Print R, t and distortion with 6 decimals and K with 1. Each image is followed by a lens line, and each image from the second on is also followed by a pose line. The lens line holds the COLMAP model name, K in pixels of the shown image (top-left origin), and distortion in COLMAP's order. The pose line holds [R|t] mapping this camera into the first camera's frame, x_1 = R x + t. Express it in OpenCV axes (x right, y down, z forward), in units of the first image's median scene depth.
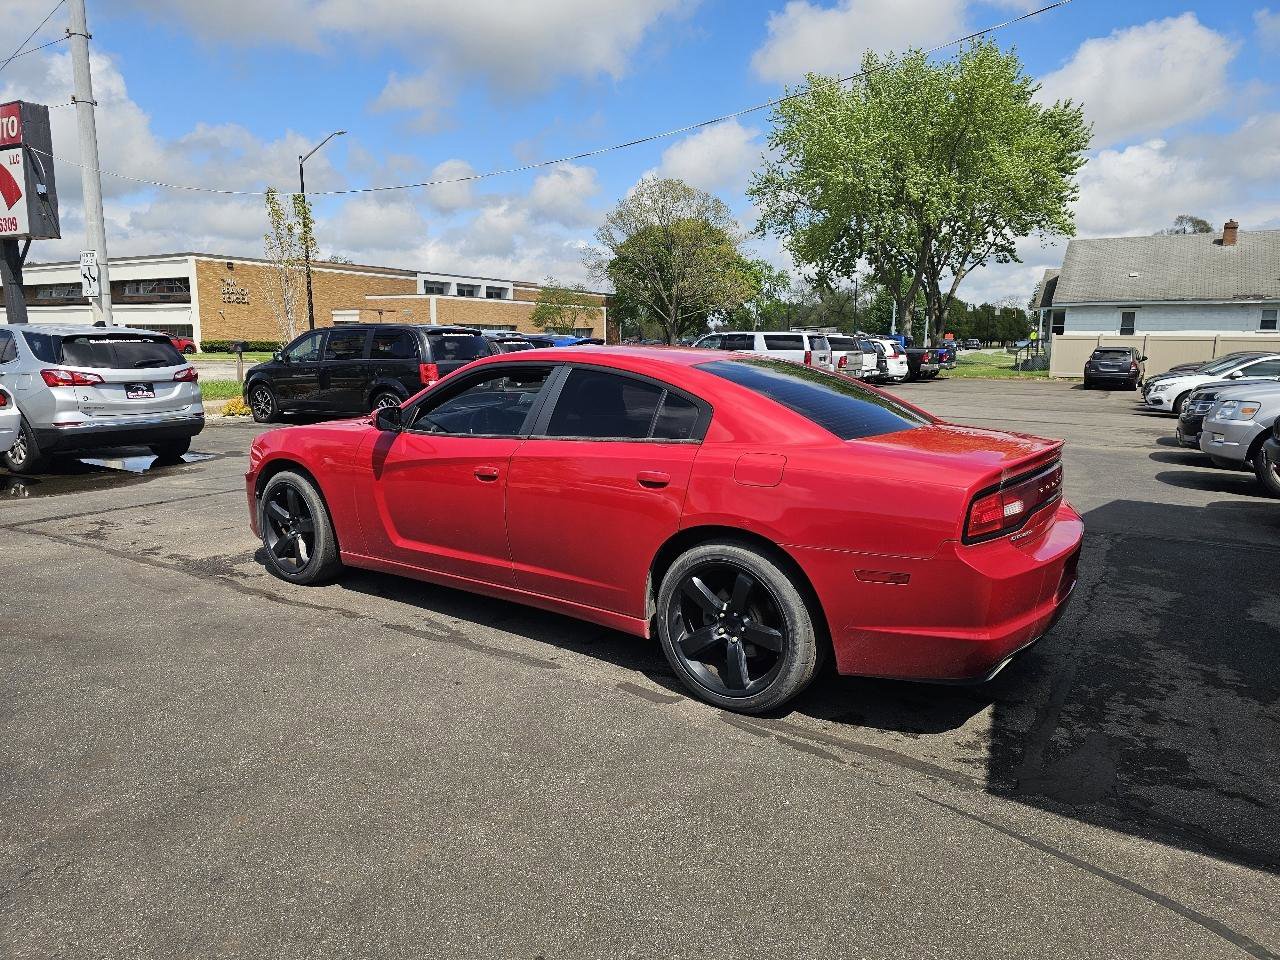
lens RADIAL K [[848.2, 0, 629.8], [0, 848.2, 473.8], [0, 0, 1]] dist [0.060731, -0.051345]
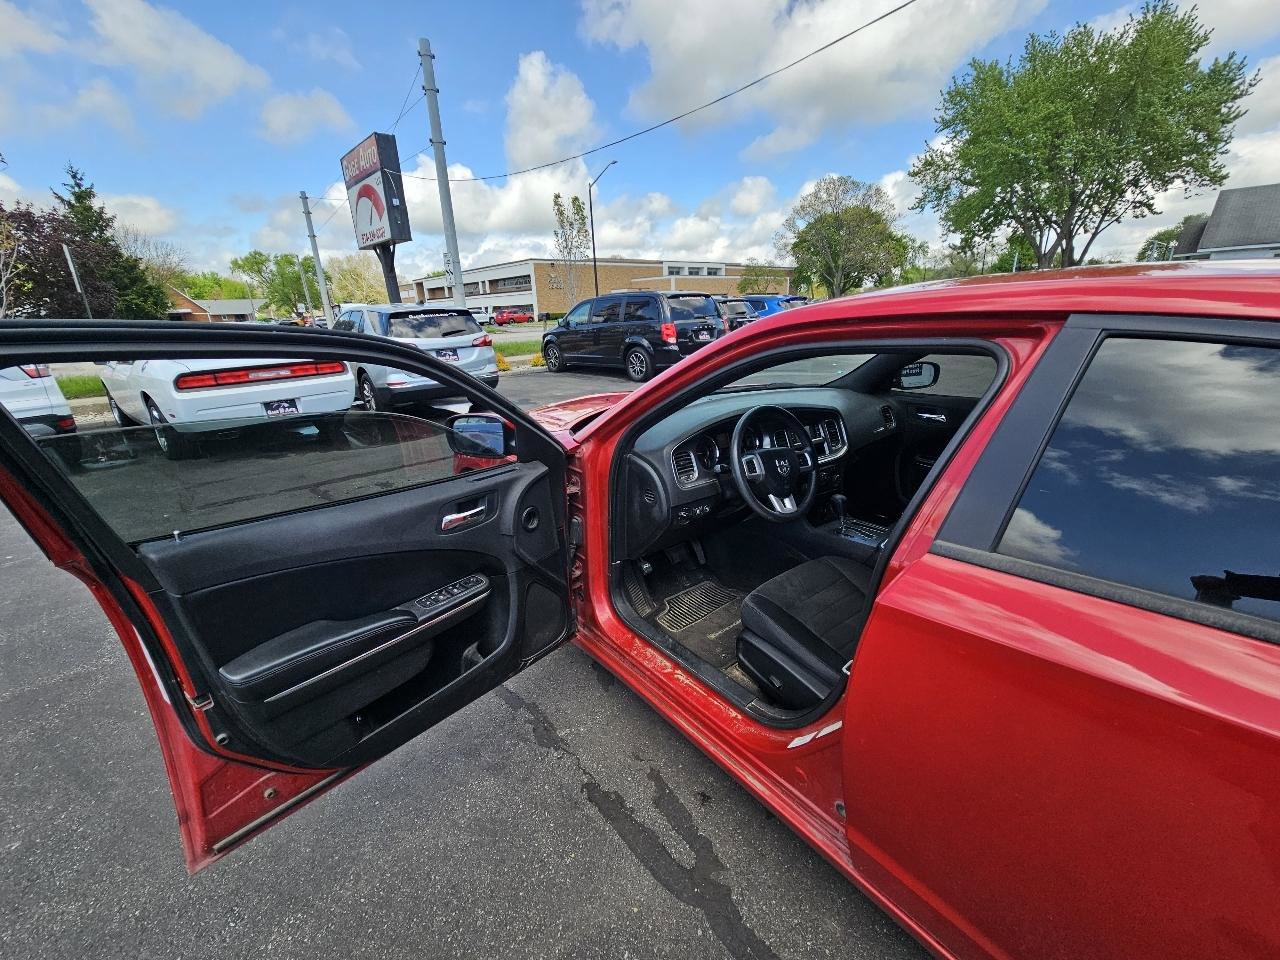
lens RADIAL K [[517.3, 0, 638.5], [0, 517.3, 485.0], [0, 0, 1]] dist [0.001248, -0.000711]
pose [[0.958325, 0.051052, -0.281081, -0.029031], [-0.000010, 0.983909, 0.178673, -0.017342], [0.285680, -0.171224, 0.942905, 0.127151]]
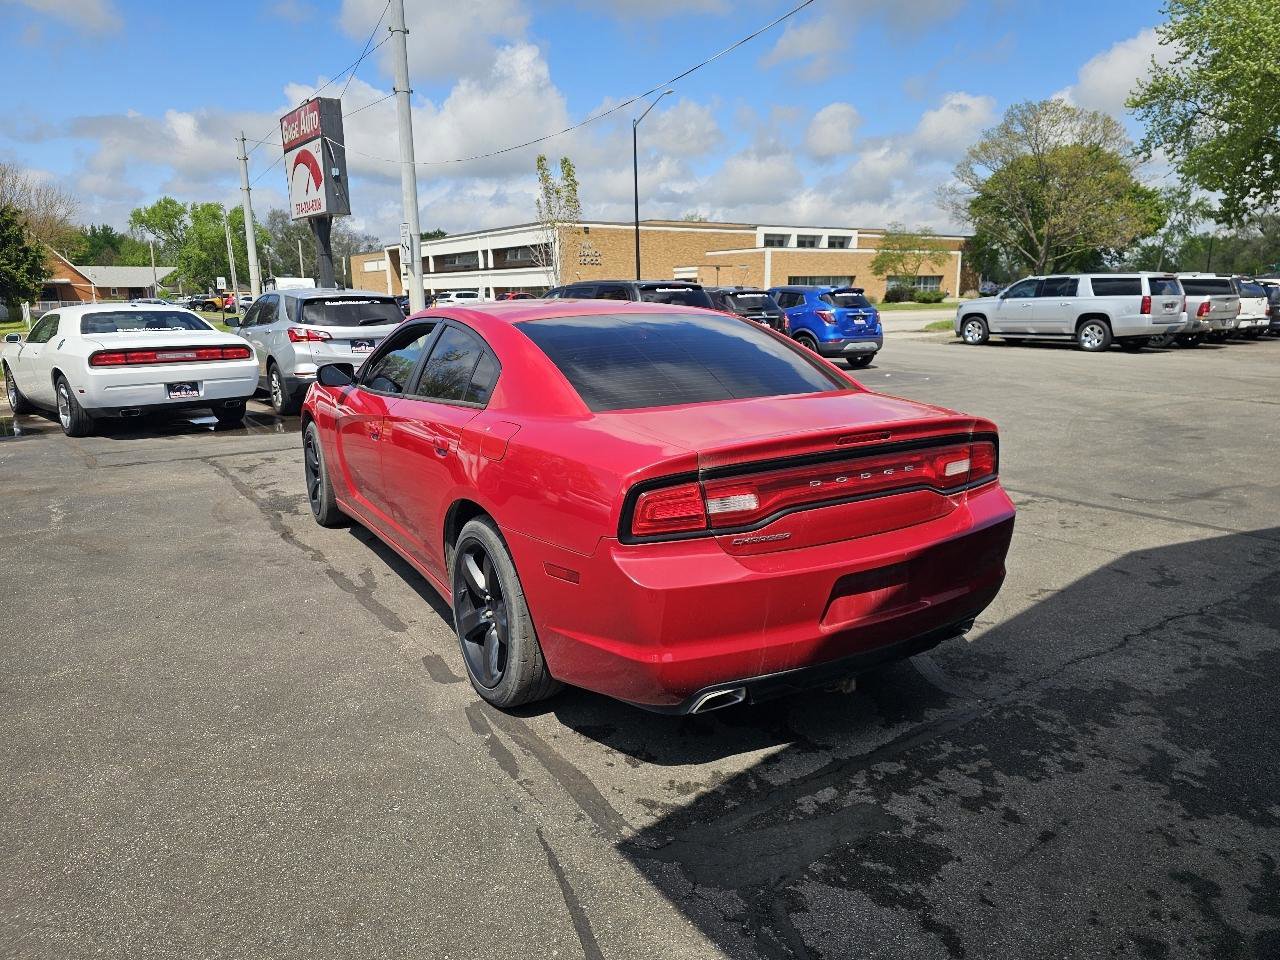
lens RADIAL K [[850.1, 0, 636.8], [0, 850.1, 476.8], [0, 0, 1]] dist [0.060068, -0.057351]
pose [[0.920634, 0.061674, -0.385525, 0.084974], [-0.039877, 0.997134, 0.064289, -0.003997], [0.388385, -0.043814, 0.920455, 0.031456]]
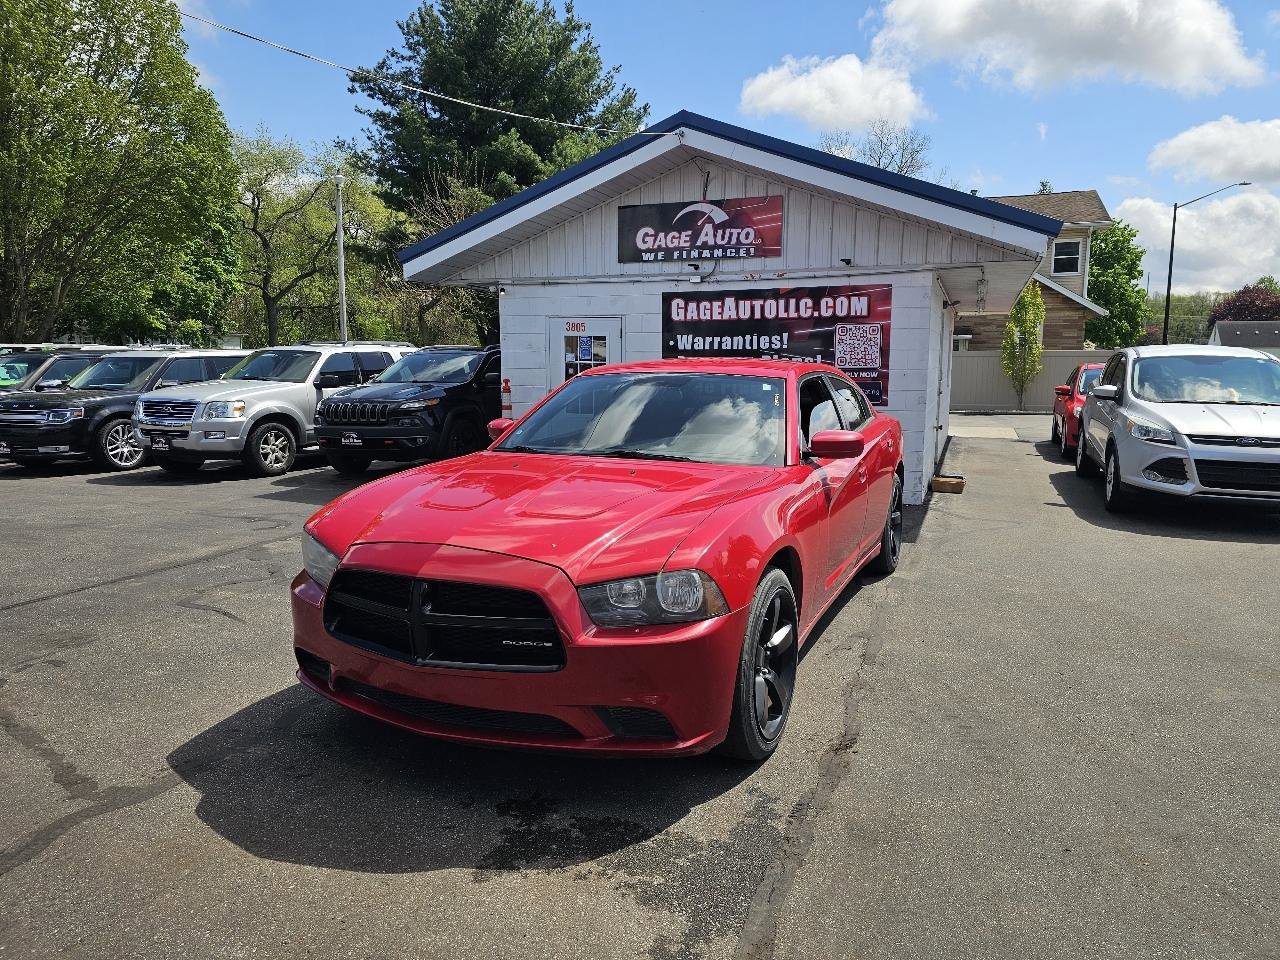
lens RADIAL K [[852.3, 0, 643.5], [0, 852.3, 479.7], [0, 0, 1]] dist [0.091531, -0.120729]
pose [[-0.199431, -0.147878, 0.968689, -0.199829], [0.145832, 0.973060, 0.178569, -0.039119], [-0.969000, 0.176878, -0.172493, 0.245307]]
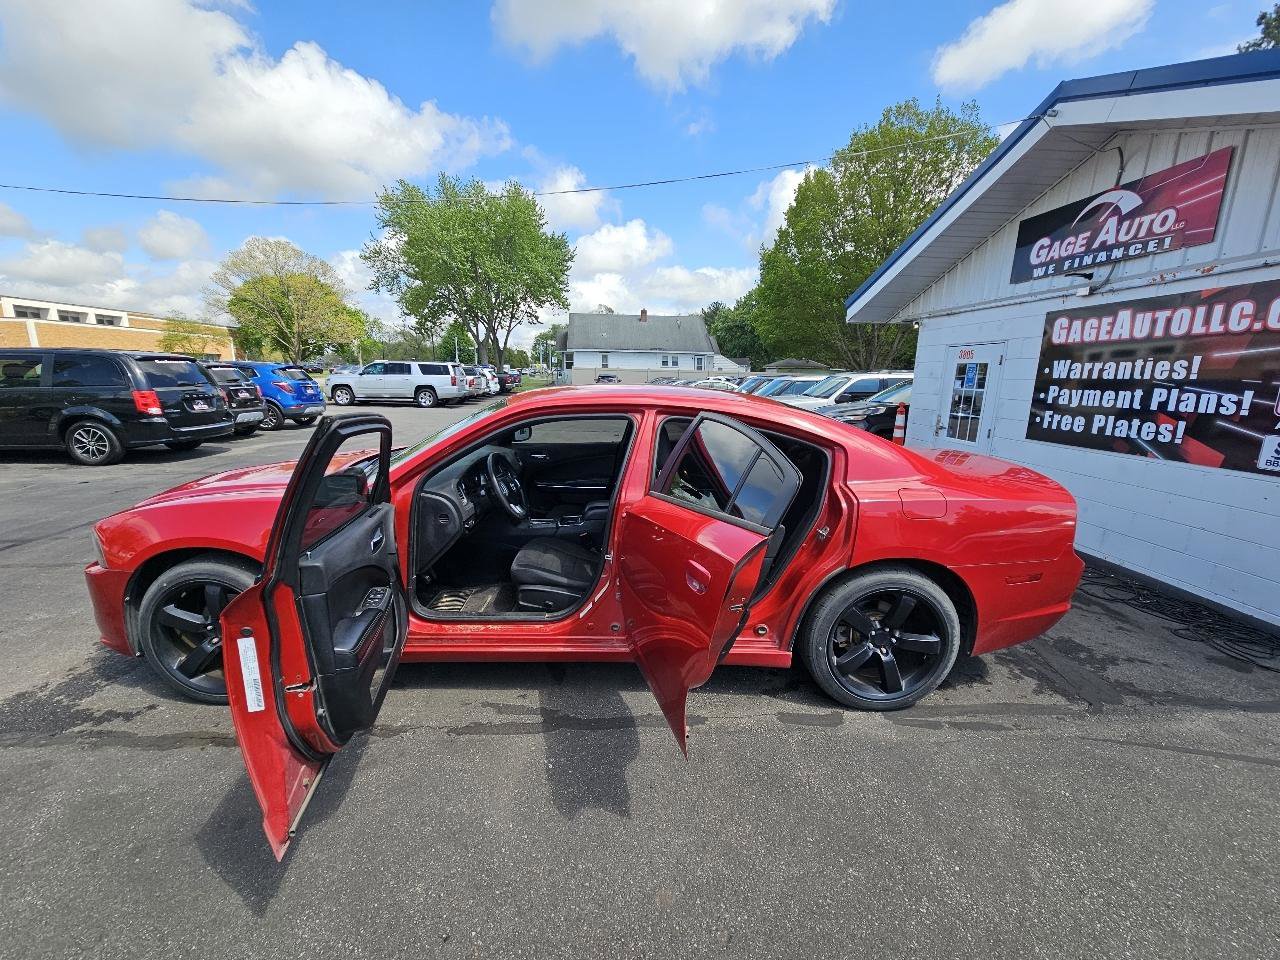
lens RADIAL K [[517.3, 0, 638.5], [0, 517.3, 485.0], [0, 0, 1]] dist [0.001248, -0.000711]
pose [[0.802639, -0.120076, 0.584254, -0.073253], [0.079732, 0.992335, 0.094409, -0.016580], [-0.591112, -0.029192, 0.806061, 0.089684]]
